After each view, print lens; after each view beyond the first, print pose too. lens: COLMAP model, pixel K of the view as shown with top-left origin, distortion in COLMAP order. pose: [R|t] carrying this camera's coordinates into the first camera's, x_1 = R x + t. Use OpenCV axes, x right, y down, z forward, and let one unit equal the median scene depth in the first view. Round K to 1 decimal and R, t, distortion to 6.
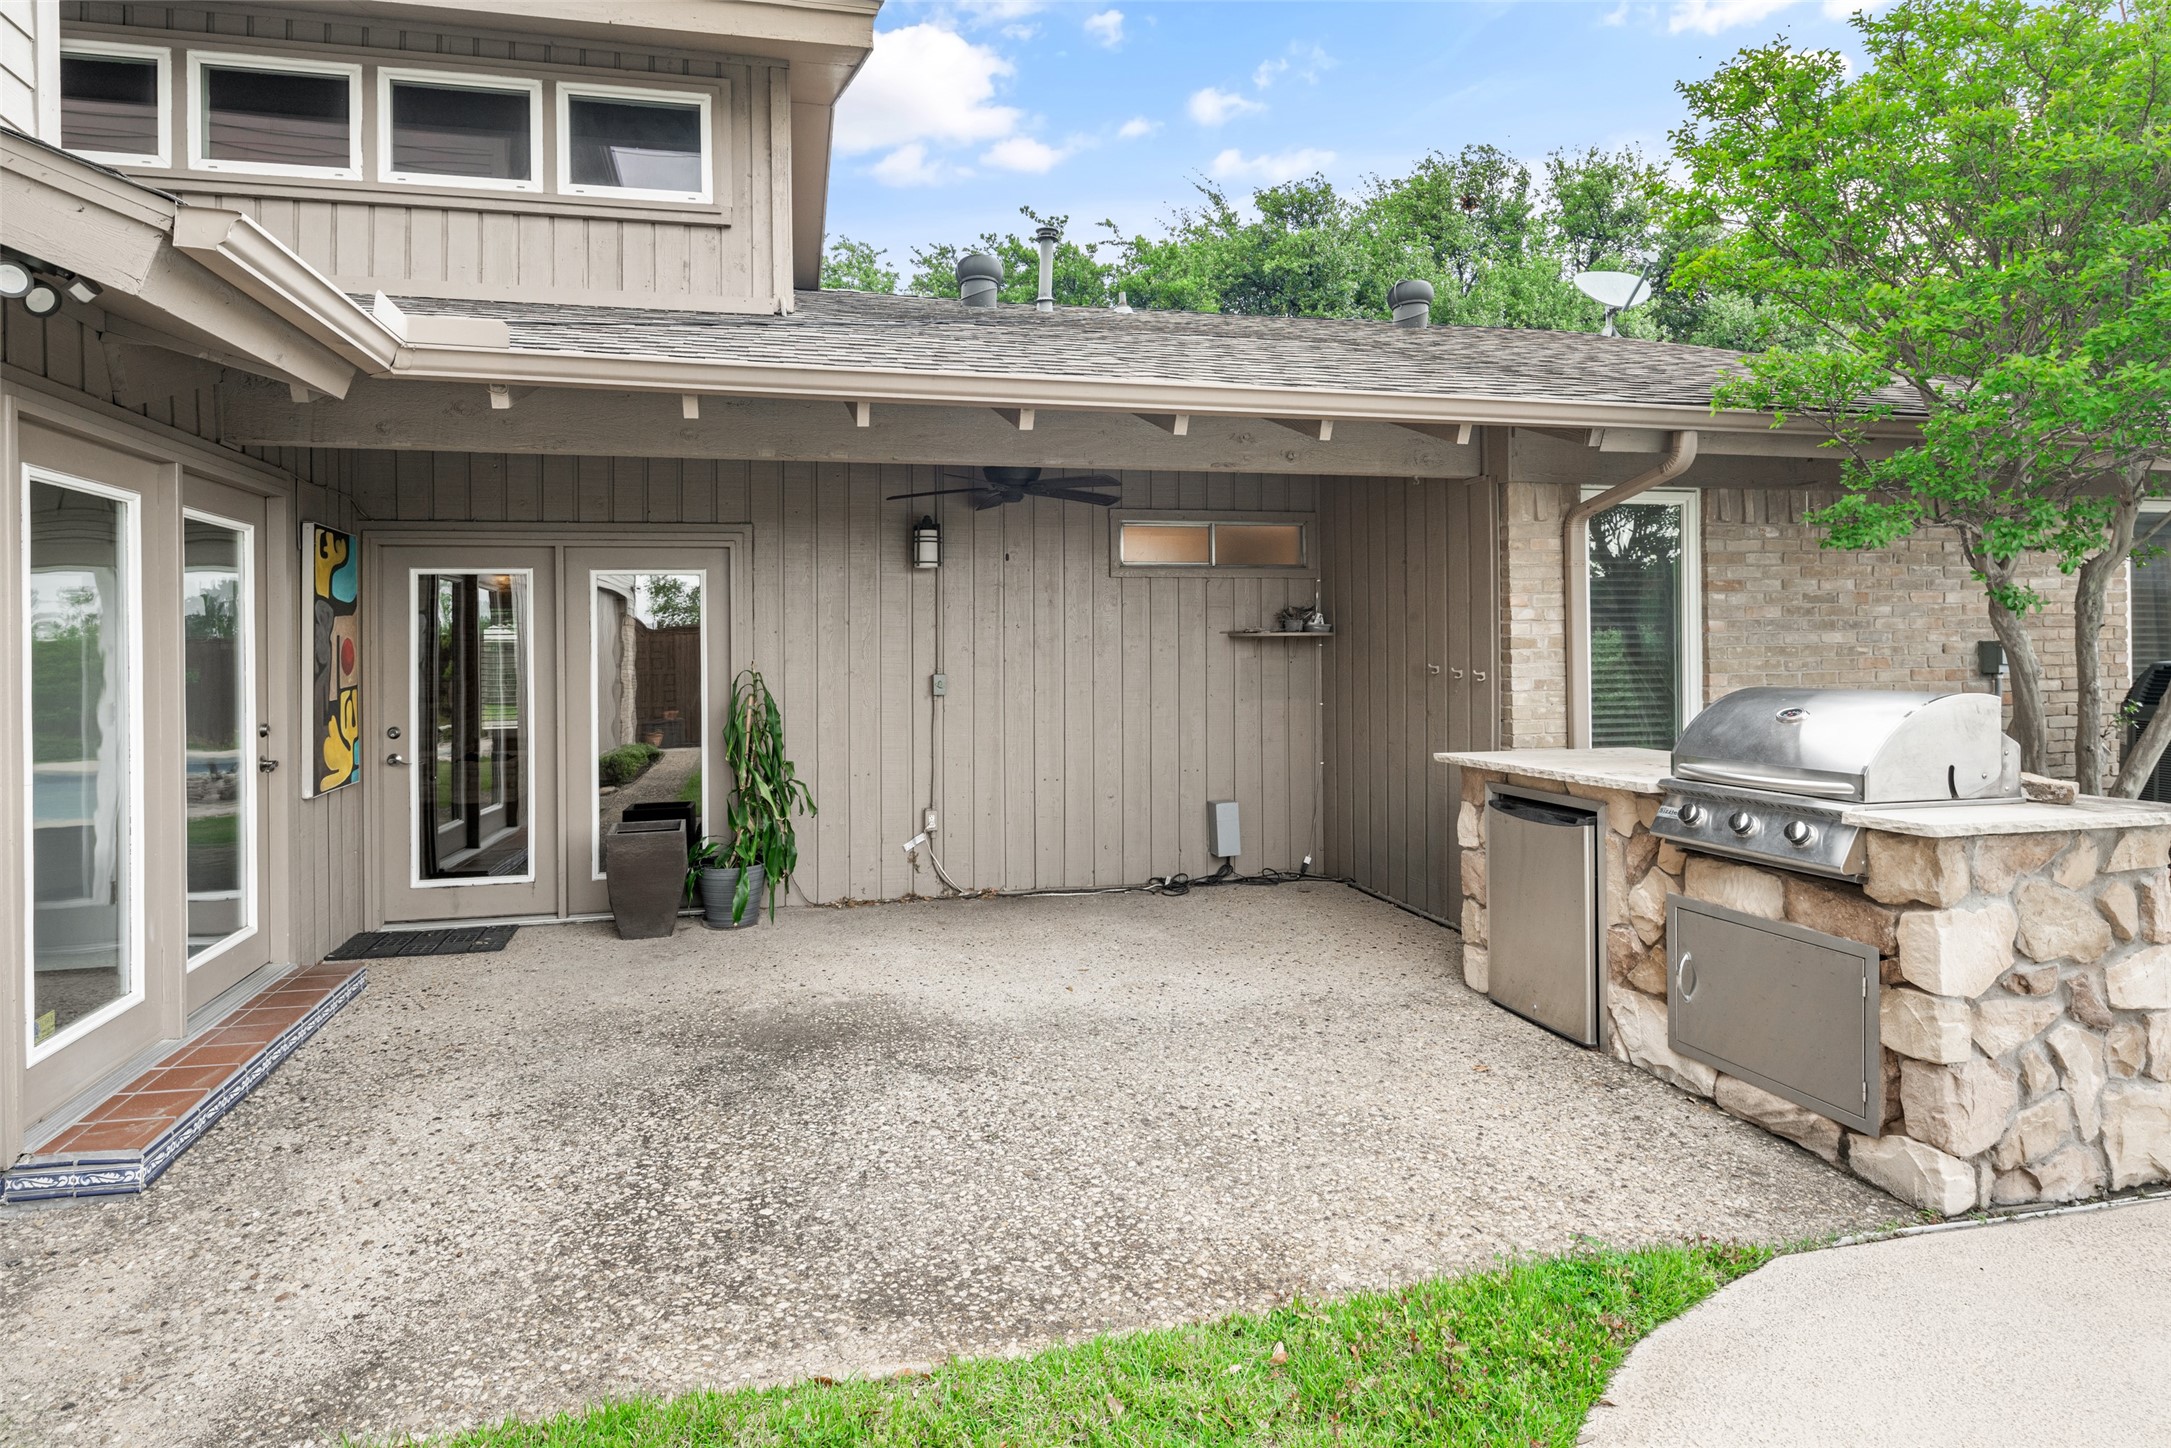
lens RADIAL K [[1050.6, 0, 1082.9], [0, 1050.6, 713.6], [0, 0, 1]] dist [-0.004544, -0.002369]
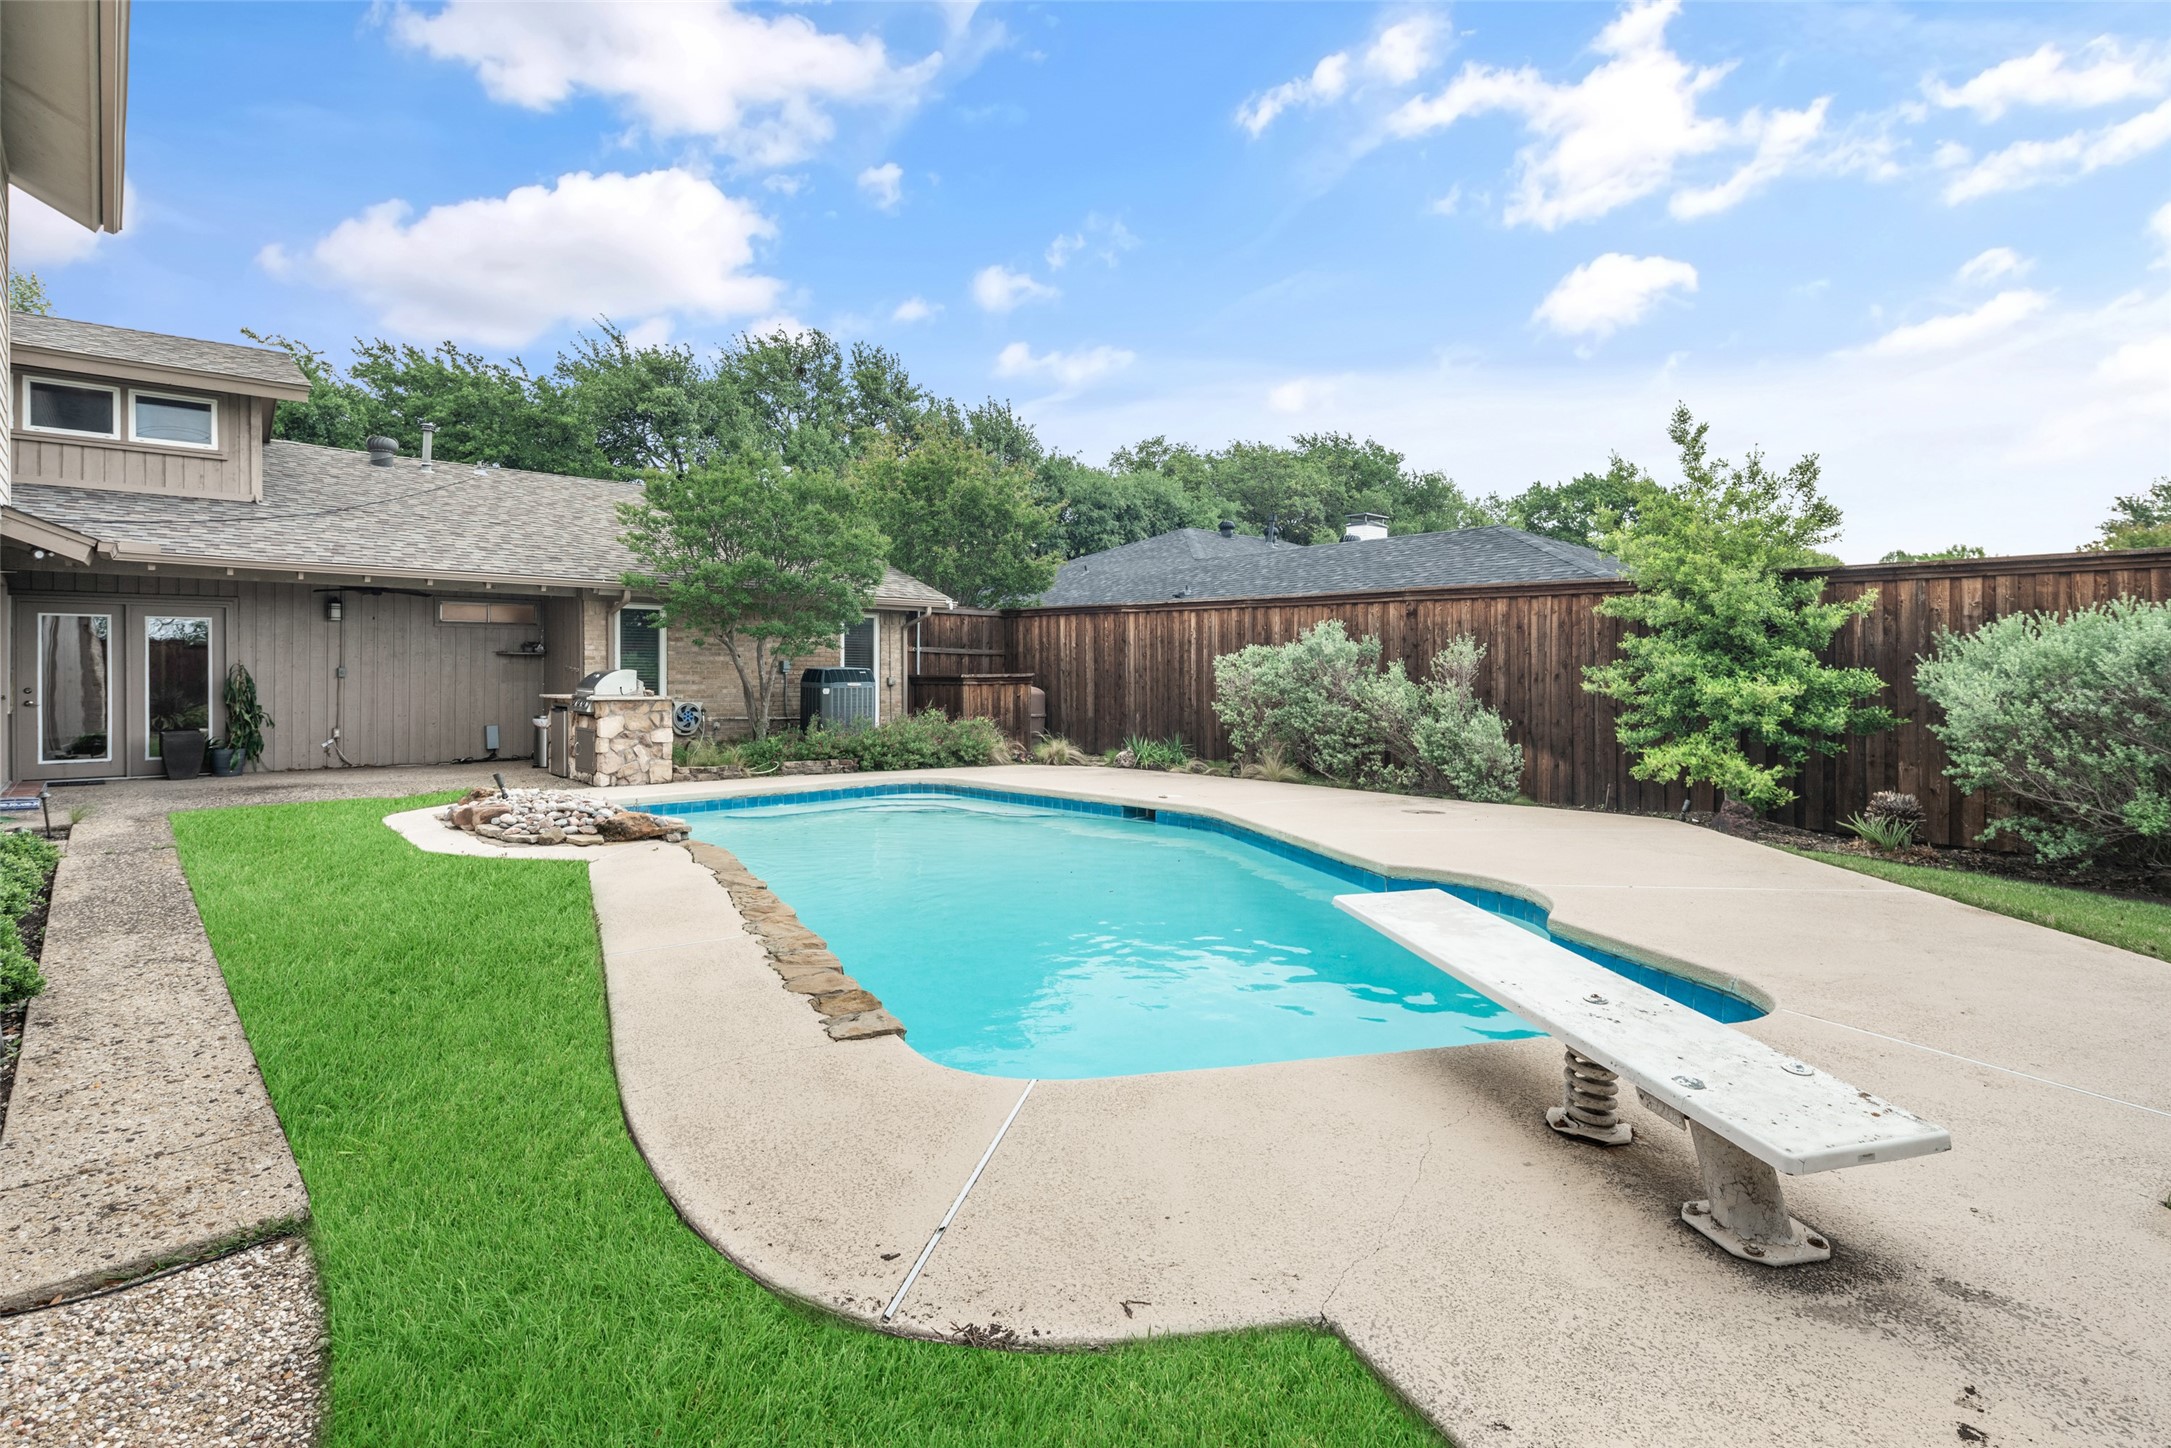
lens RADIAL K [[1050.6, 0, 1099.6], [0, 1050.6, 707.9], [0, 0, 1]] dist [-0.004544, -0.002369]
pose [[0.902877, 0.000197, 0.429900, 0.362431], [0.012707, 0.999551, -0.027146, 0.129330], [-0.429712, 0.029972, 0.902468, -1.706308]]
